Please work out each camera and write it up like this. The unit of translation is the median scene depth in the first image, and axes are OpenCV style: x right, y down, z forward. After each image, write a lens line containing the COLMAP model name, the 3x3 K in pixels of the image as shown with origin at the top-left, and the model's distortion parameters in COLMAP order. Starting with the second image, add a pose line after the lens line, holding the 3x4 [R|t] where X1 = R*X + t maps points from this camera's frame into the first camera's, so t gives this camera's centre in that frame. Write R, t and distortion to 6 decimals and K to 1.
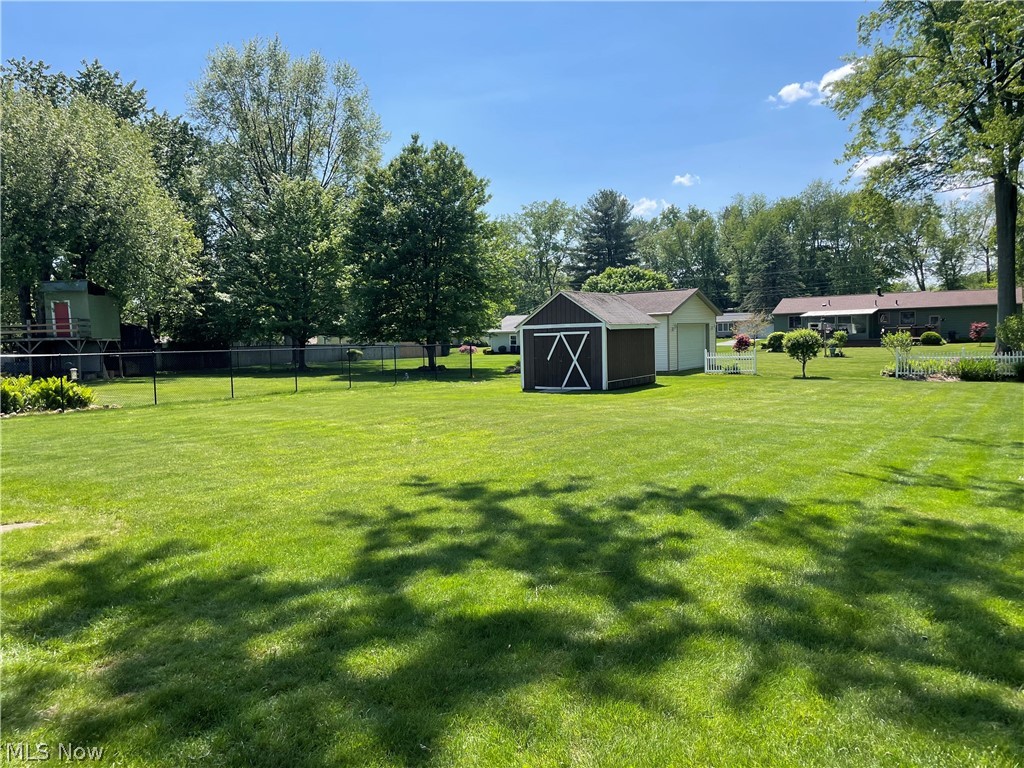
lens RADIAL K [[761.8, 0, 512.0], [0, 761.8, 384.0], [0, 0, 1]] dist [-0.000031, -0.000679]
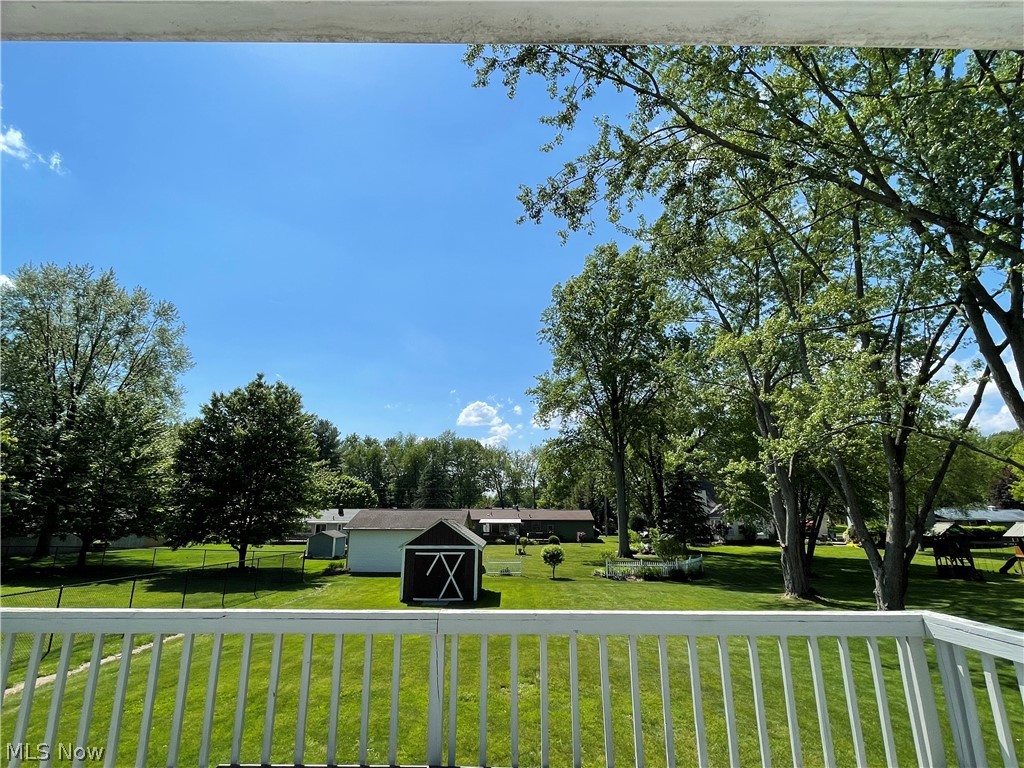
lens RADIAL K [[515.2, 0, 512.0], [0, 515.2, 384.0], [0, 0, 1]] dist [-0.000483, -0.000084]
pose [[0.855426, 0.164828, 0.490997, -0.192318], [0.002042, 0.946927, -0.321441, -0.036110], [-0.517921, 0.275972, 0.809690, 0.099582]]
